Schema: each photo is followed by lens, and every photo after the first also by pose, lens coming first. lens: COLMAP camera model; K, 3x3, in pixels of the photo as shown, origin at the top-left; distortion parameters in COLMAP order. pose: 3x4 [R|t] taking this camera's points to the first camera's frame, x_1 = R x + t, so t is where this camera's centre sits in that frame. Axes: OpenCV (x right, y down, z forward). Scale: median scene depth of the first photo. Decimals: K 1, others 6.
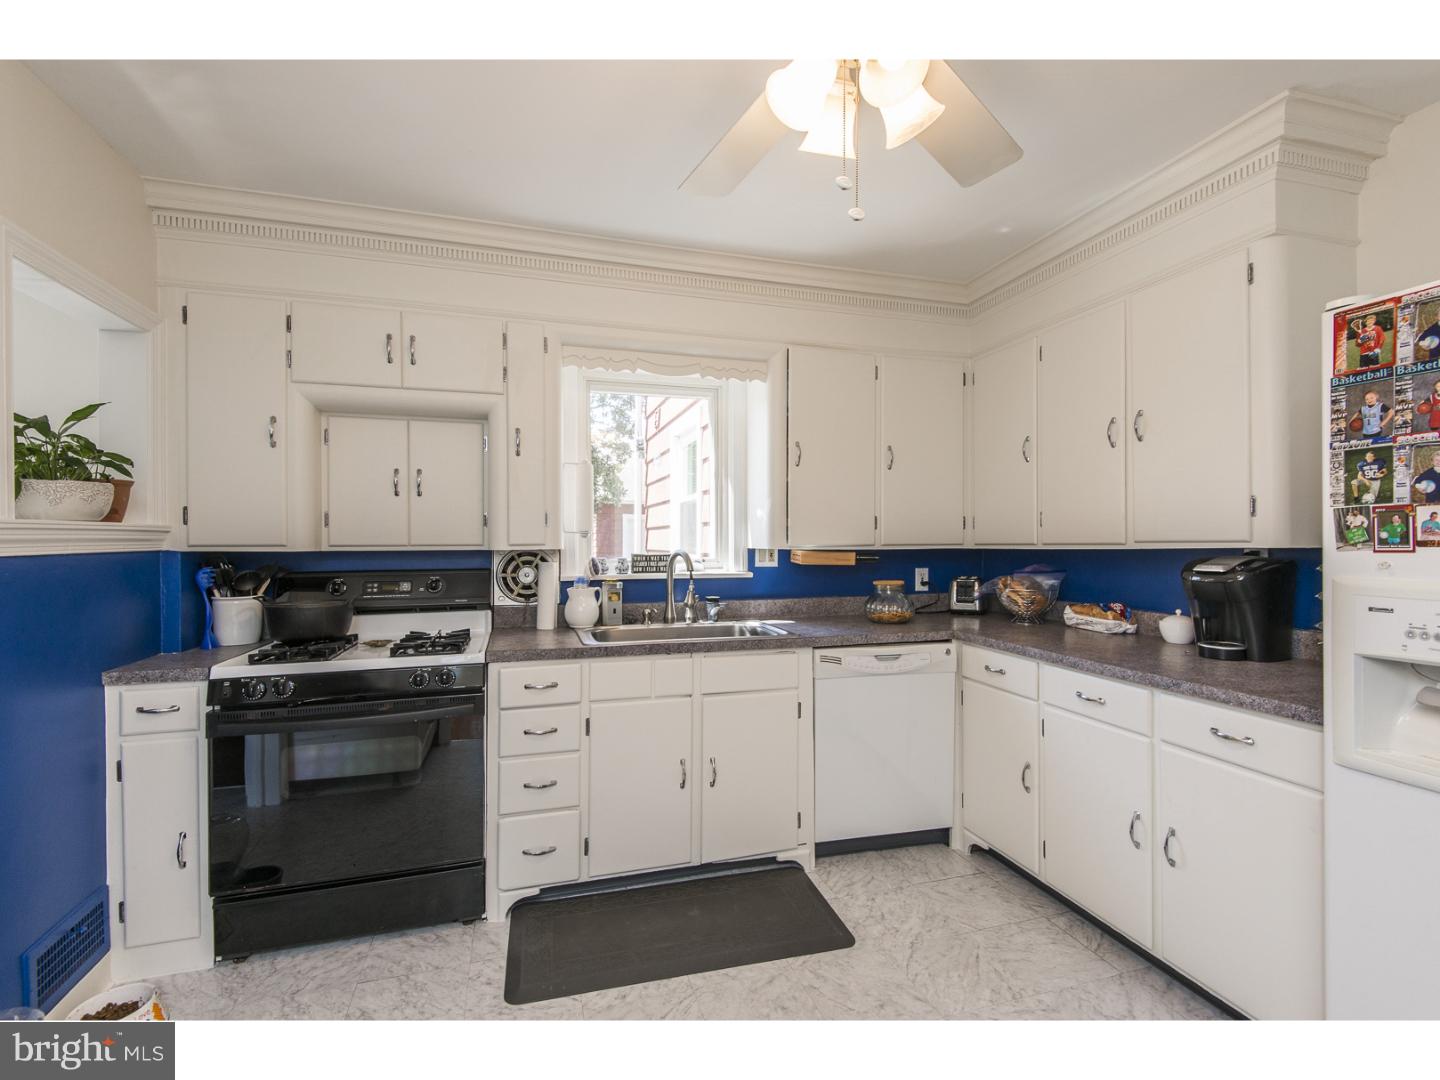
lens RADIAL K [[654.0, 0, 729.6], [0, 654.0, 540.7], [0, 0, 1]] dist [0.013962, -0.005497]
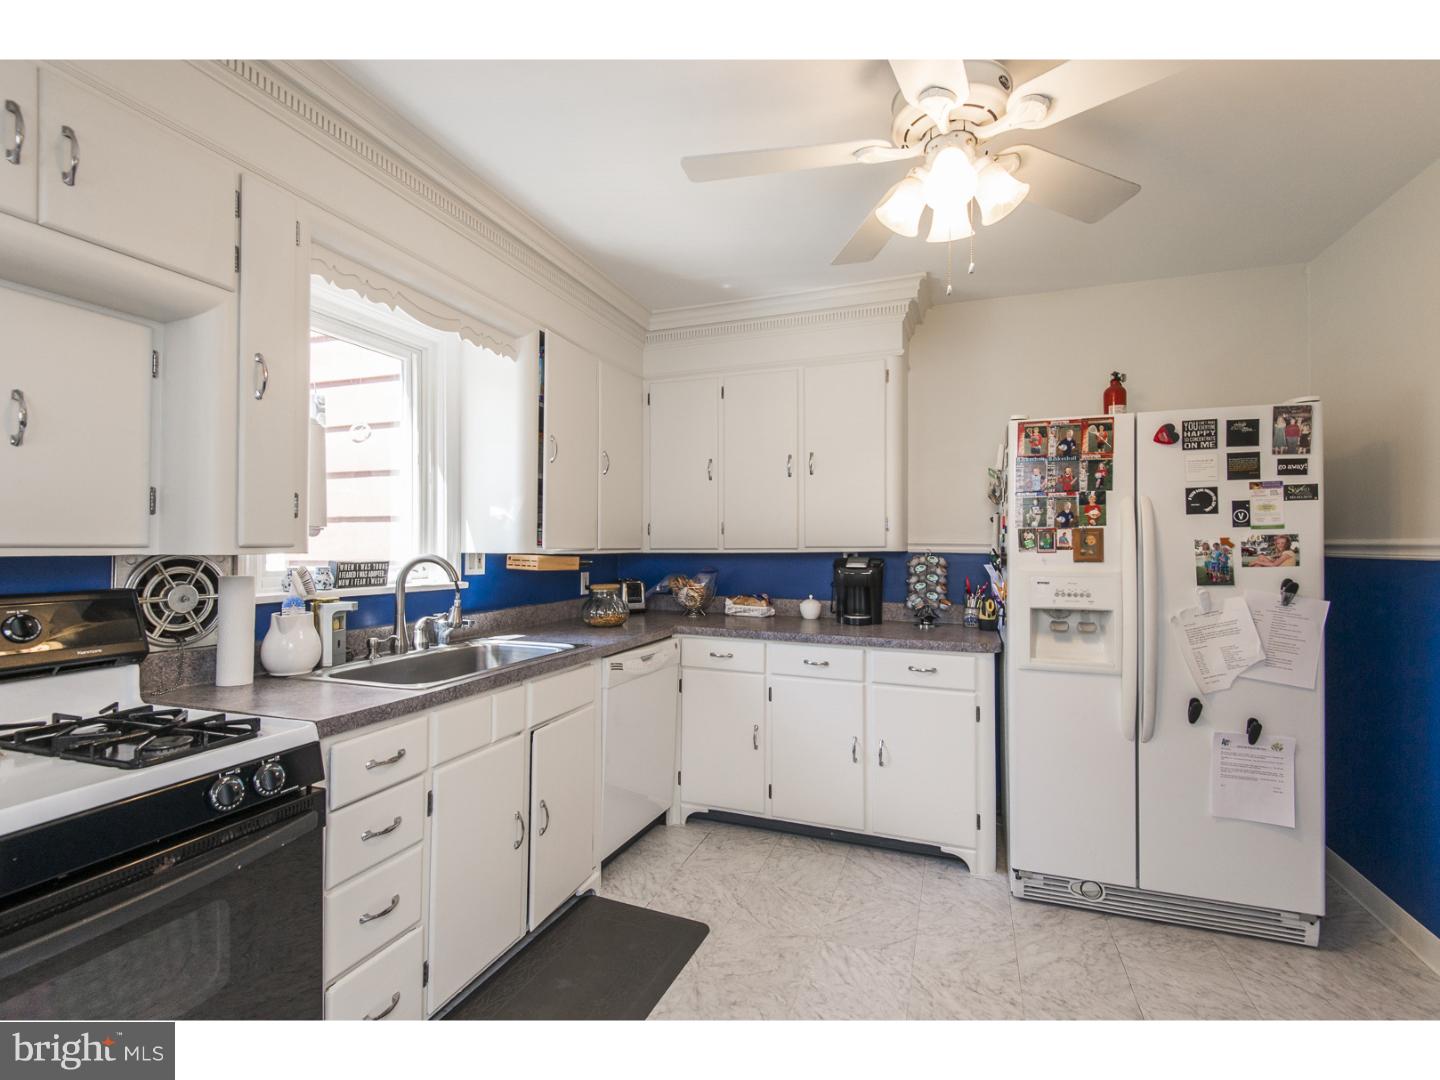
lens RADIAL K [[654.0, 0, 731.8], [0, 654.0, 541.4], [0, 0, 1]] dist [0.013962, -0.005497]
pose [[0.607527, 0.012373, 0.794203, -0.488262], [-0.005549, 0.999920, -0.011334, 0.005403], [-0.794280, 0.002479, 0.607547, 0.255859]]
